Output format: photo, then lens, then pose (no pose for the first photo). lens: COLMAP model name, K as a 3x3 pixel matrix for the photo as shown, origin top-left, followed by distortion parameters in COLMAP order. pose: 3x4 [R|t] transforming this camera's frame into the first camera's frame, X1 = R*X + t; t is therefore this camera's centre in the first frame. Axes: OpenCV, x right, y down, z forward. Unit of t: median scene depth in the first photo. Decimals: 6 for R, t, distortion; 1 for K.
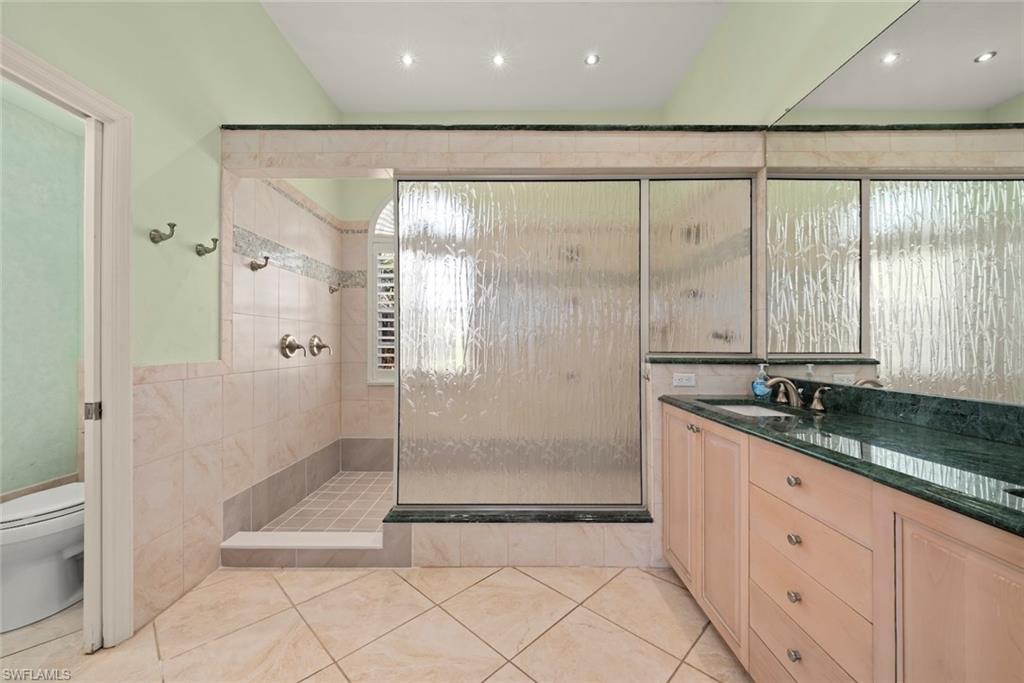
lens RADIAL K [[378.0, 0, 509.2], [0, 378.0, 340.0], [0, 0, 1]] dist [0.002297, 0.000232]
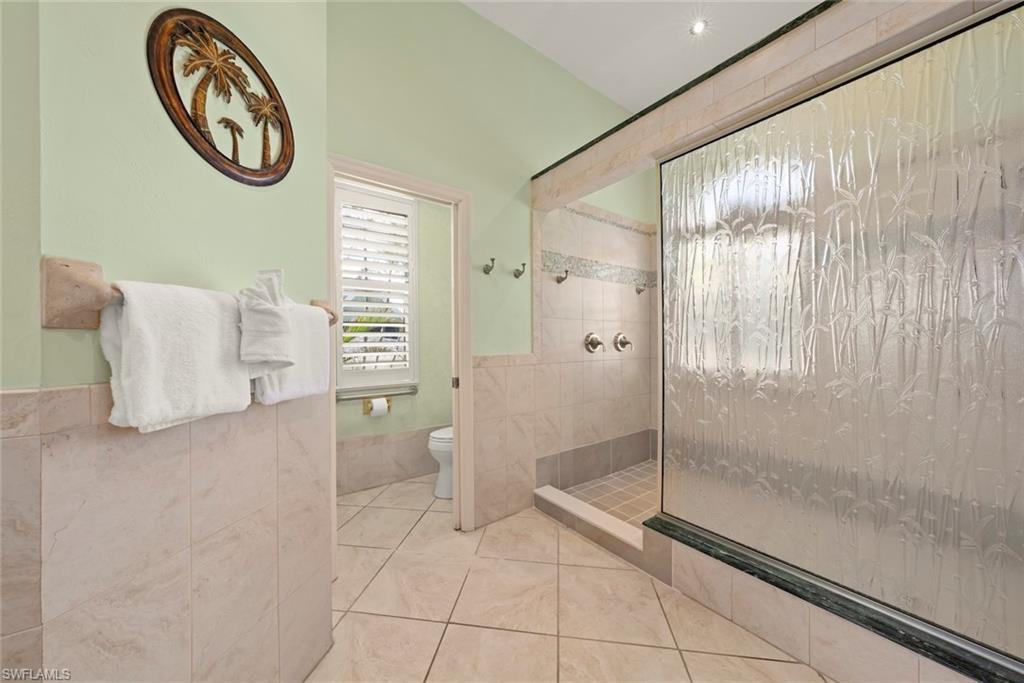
lens RADIAL K [[340.6, 0, 512.0], [0, 340.6, 341.5], [0, 0, 1]] dist [-0.000034, 0.000013]
pose [[0.616067, -0.004440, -0.787682, 0.142109], [0.015142, 0.999866, 0.006207, 0.002850], [0.787548, -0.015751, 0.616051, 0.196266]]
